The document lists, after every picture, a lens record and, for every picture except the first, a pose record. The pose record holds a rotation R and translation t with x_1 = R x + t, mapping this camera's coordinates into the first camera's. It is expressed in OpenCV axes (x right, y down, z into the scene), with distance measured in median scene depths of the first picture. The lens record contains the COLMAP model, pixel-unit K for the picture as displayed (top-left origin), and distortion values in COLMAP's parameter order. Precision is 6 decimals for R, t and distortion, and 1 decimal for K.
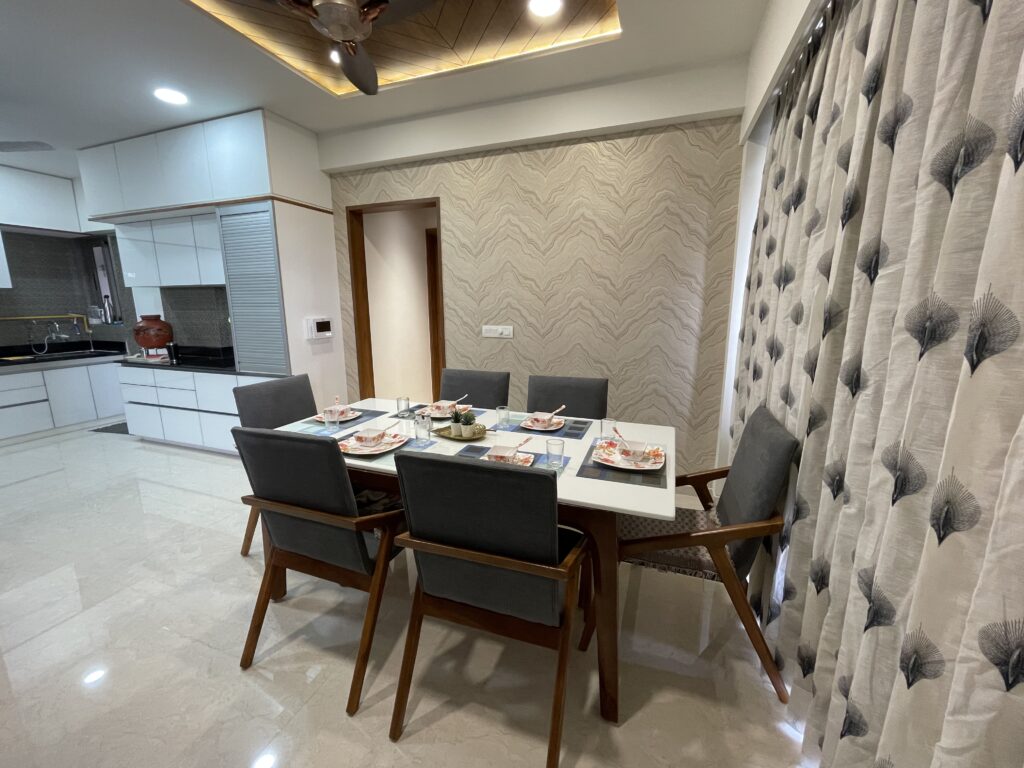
lens RADIAL K [[415.2, 0, 513.8], [0, 415.2, 378.7], [0, 0, 1]] dist [-0.006875, 0.000003]
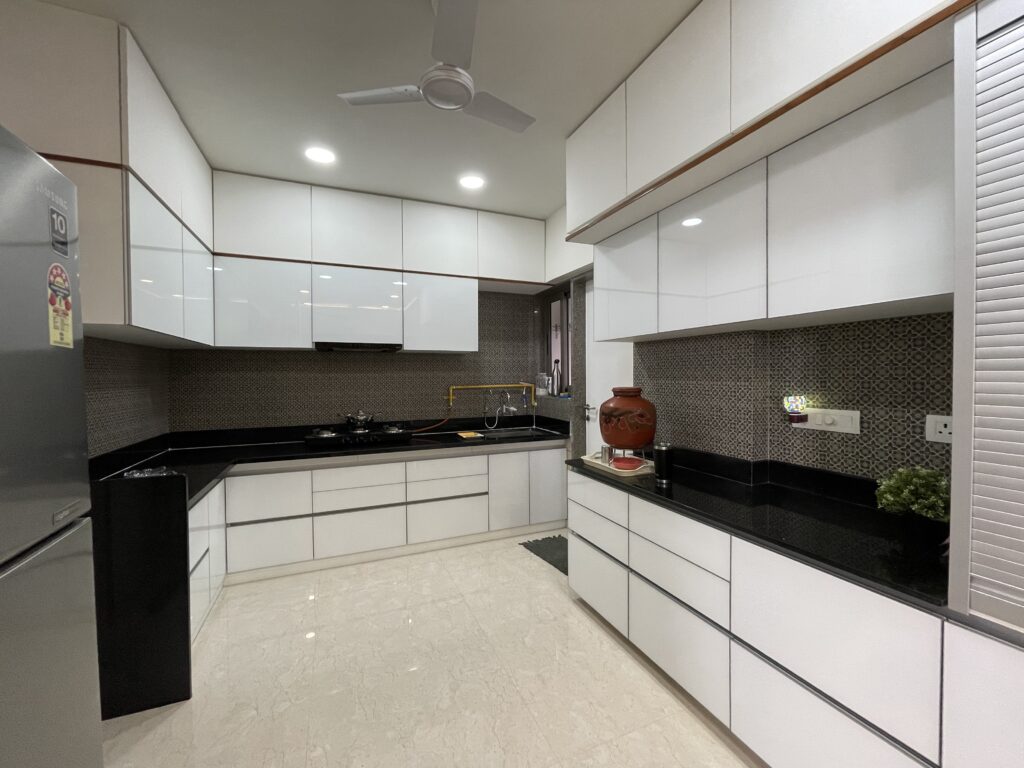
lens RADIAL K [[415.2, 0, 512.2], [0, 415.2, 381.3], [0, 0, 1]] dist [-0.006875, 0.000003]
pose [[0.680225, 0.017040, -0.732805, -0.500762], [-0.138563, 0.984694, -0.105725, -0.071858], [0.719787, 0.173457, 0.672175, 0.444949]]
